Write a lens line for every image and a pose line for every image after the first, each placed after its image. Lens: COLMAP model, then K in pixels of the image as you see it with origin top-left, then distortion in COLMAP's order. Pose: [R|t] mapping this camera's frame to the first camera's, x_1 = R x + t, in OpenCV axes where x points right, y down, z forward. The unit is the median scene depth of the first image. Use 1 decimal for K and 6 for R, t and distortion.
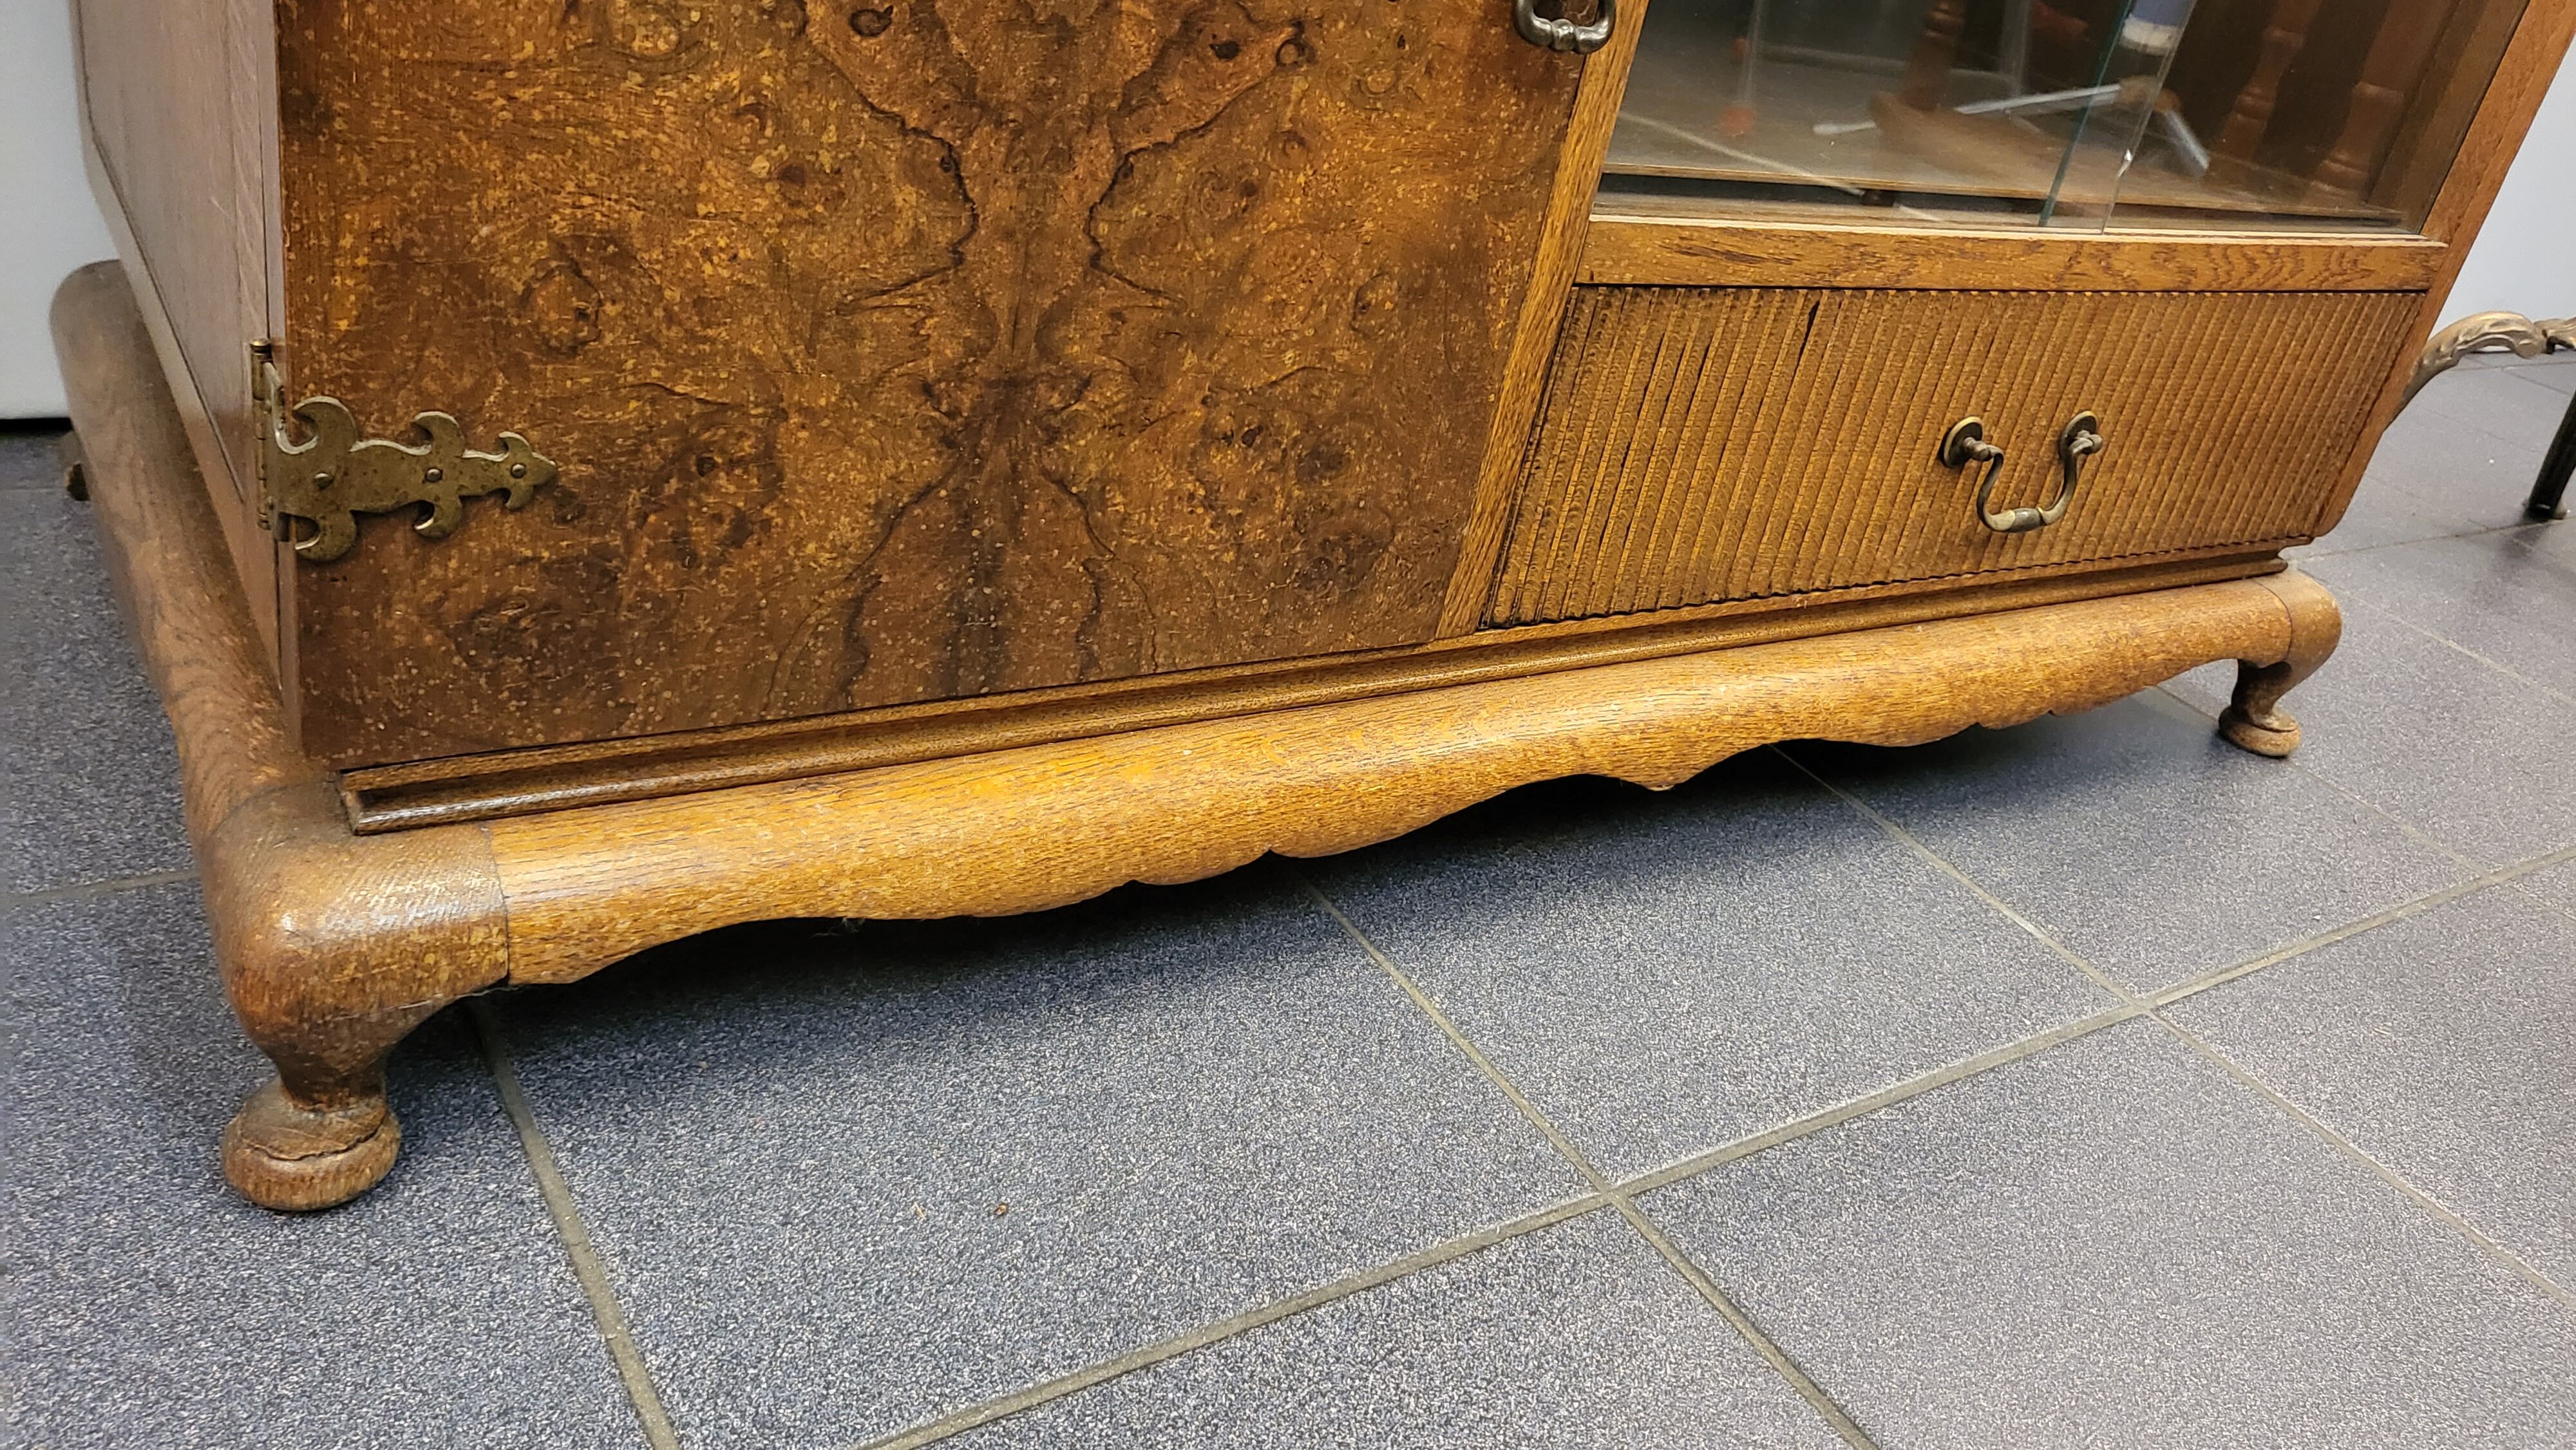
lens RADIAL K [[2025.1, 0, 1289.0], [0, 2025.1, 699.5], [0, 0, 1]] dist [-0.029331, 0.074597]
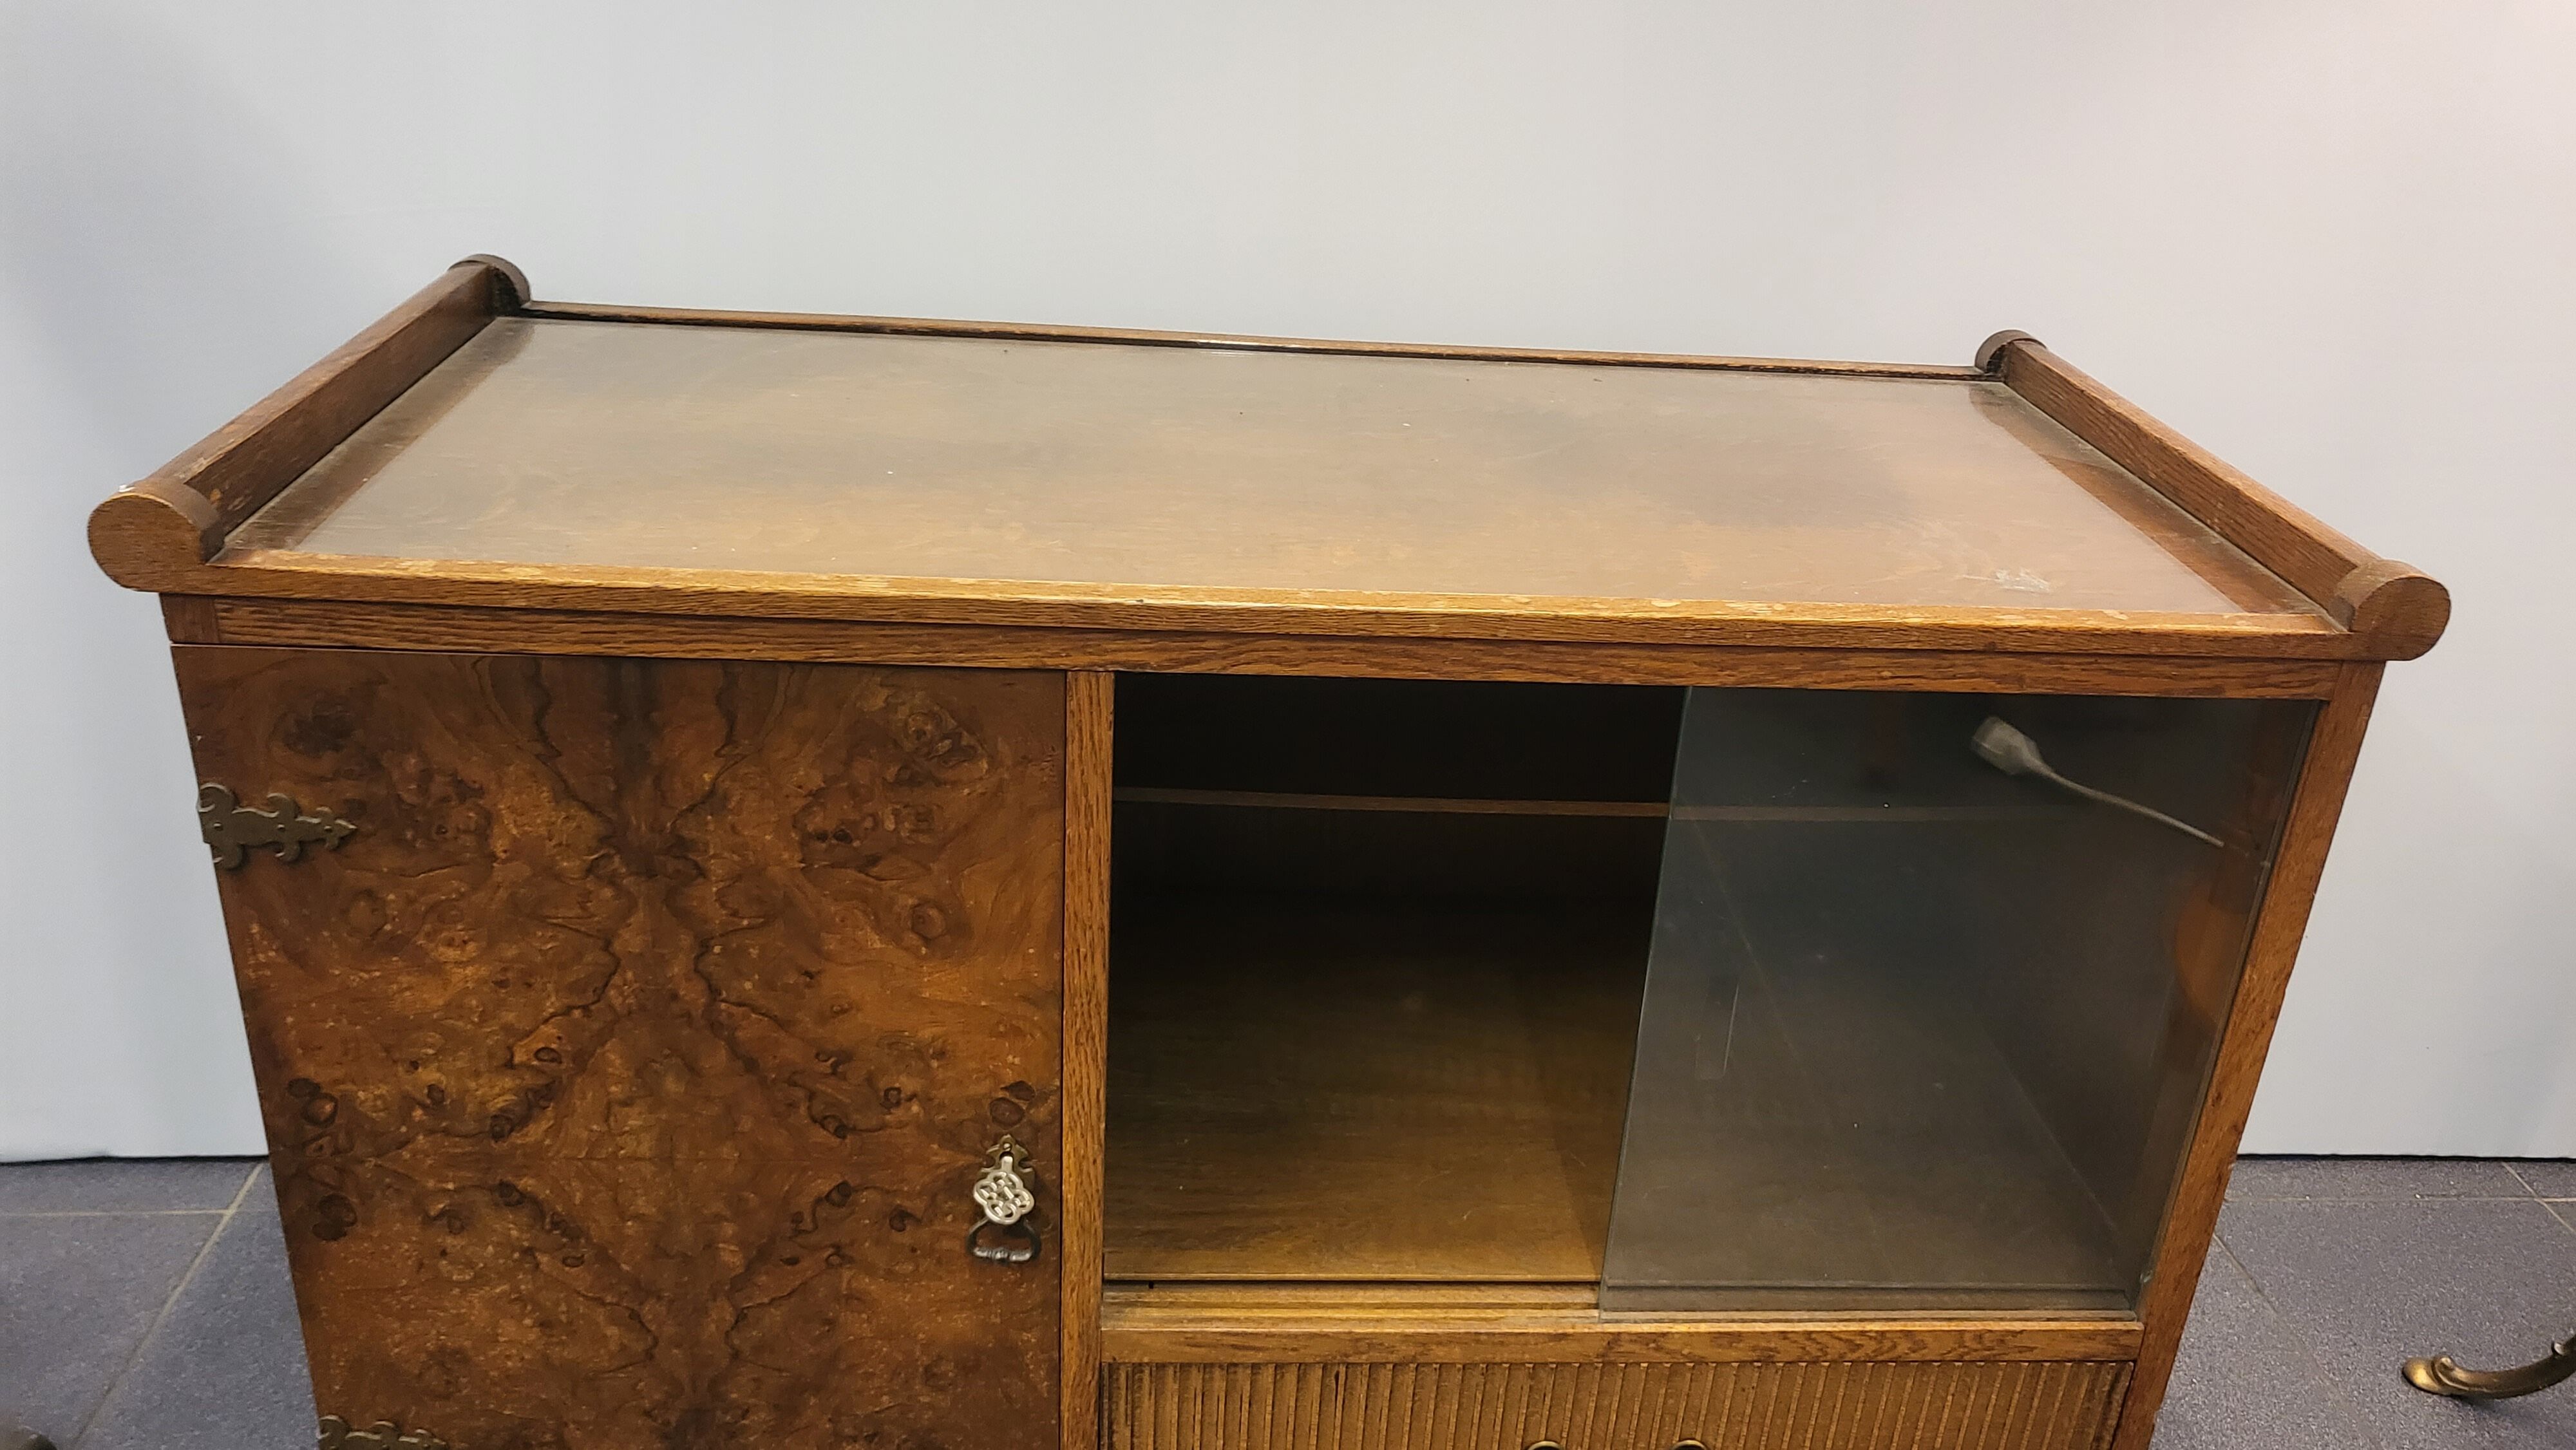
lens RADIAL K [[2025.1, 0, 1346.3], [0, 2025.1, 741.1], [0, 0, 1]] dist [-0.029331, 0.074597]
pose [[0.867481, 0.071202, -0.492349, 1.210623], [-0.126945, 0.988622, -0.080696, -0.674273], [0.481002, 0.132503, 0.866649, -0.371826]]
